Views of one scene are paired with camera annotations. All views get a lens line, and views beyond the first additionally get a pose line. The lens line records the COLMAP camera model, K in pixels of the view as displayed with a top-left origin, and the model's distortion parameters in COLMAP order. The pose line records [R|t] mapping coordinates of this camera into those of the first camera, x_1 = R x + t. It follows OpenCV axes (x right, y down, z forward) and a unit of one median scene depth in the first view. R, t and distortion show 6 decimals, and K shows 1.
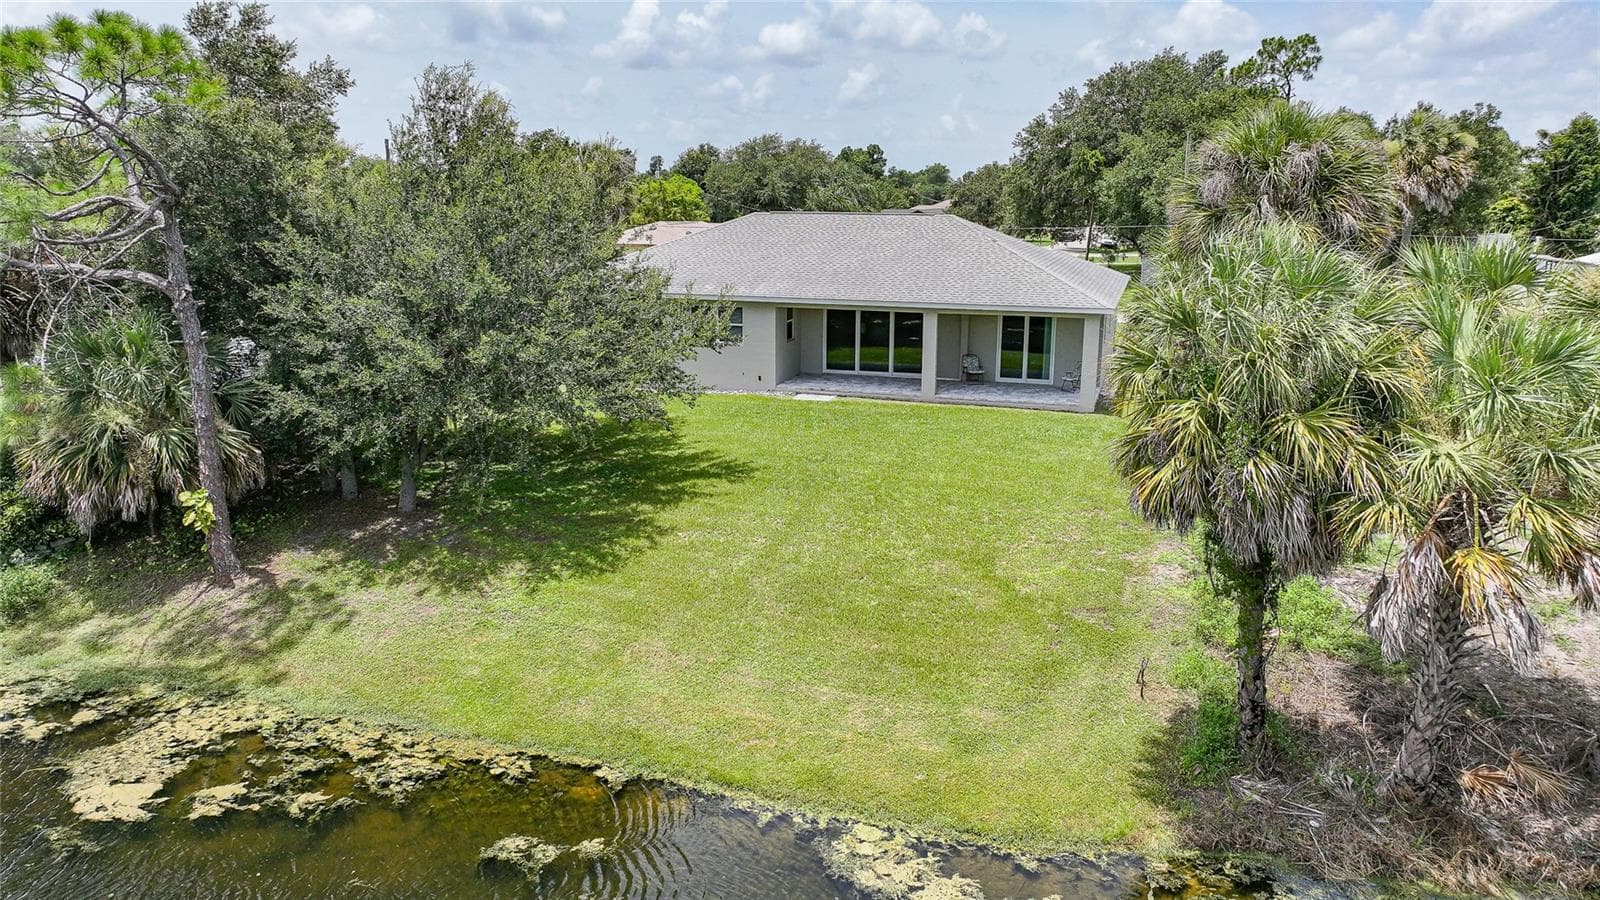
lens RADIAL K [[1130.3, 0, 815.8], [0, 1130.3, 444.3], [0, 0, 1]] dist [0.002113, -0.001891]
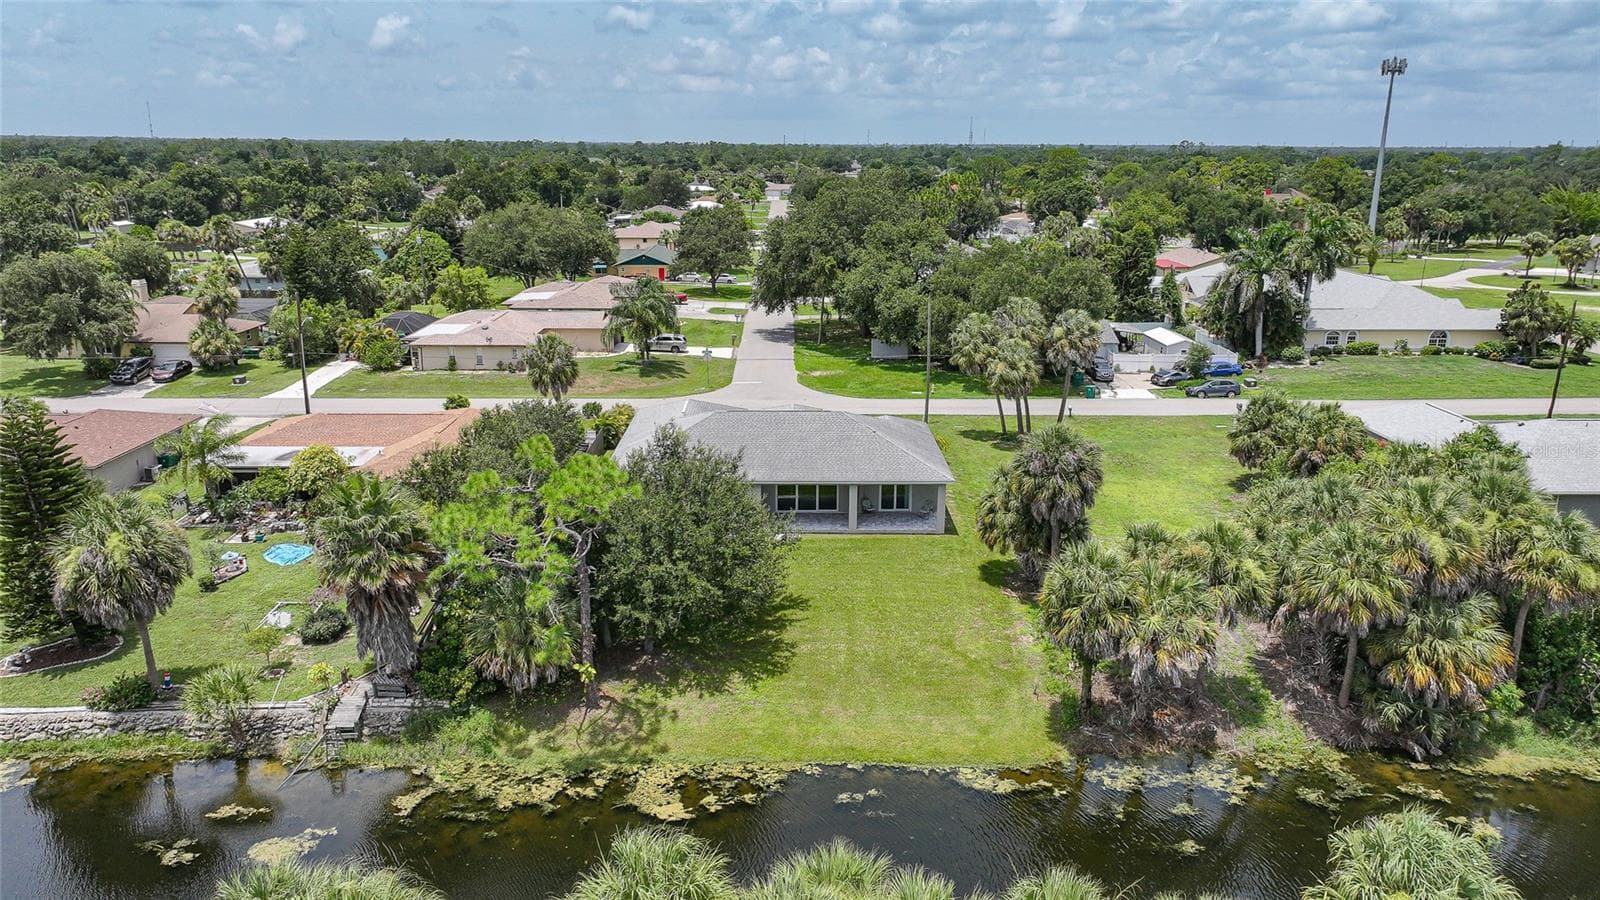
lens RADIAL K [[1156.1, 0, 804.2], [0, 1156.1, 439.3], [0, 0, 1]] dist [-0.005590, 0.027863]
pose [[0.946536, -0.082021, 0.311998, -0.818945], [0.066548, 0.995981, 0.059939, -0.463491], [-0.315661, -0.035972, 0.948190, -1.067969]]
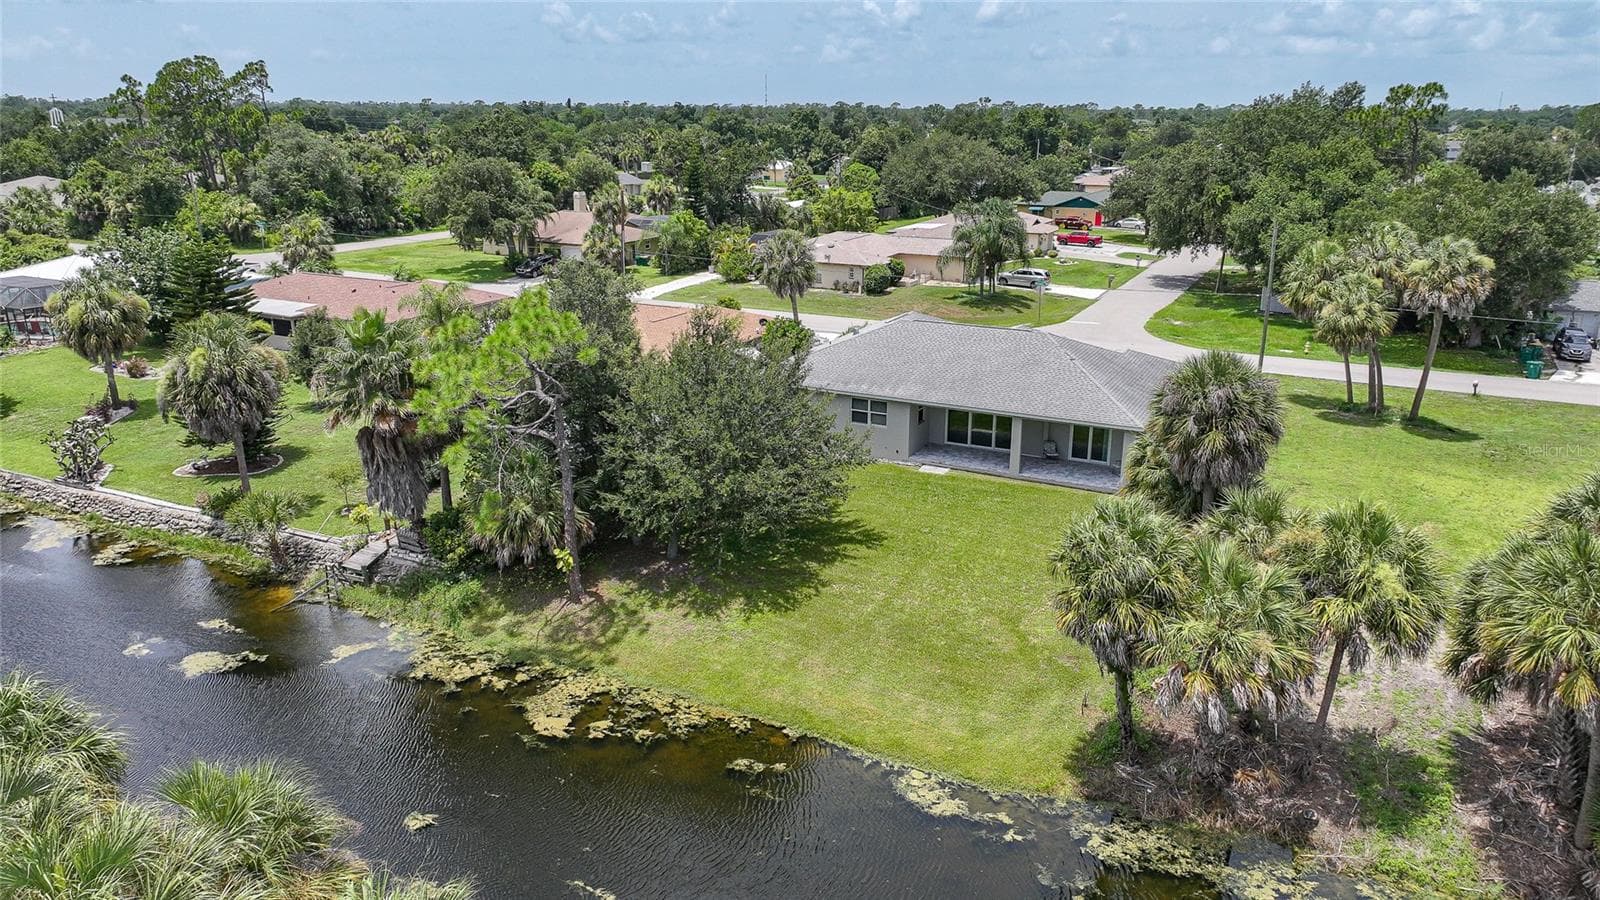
lens RADIAL K [[1156.1, 0, 804.2], [0, 1156.1, 439.3], [0, 0, 1]] dist [-0.005590, 0.027863]
pose [[0.985960, 0.043995, -0.161082, 0.111912], [-0.032702, 0.996861, 0.072099, -0.285842], [0.163748, -0.065819, 0.984304, -0.740061]]
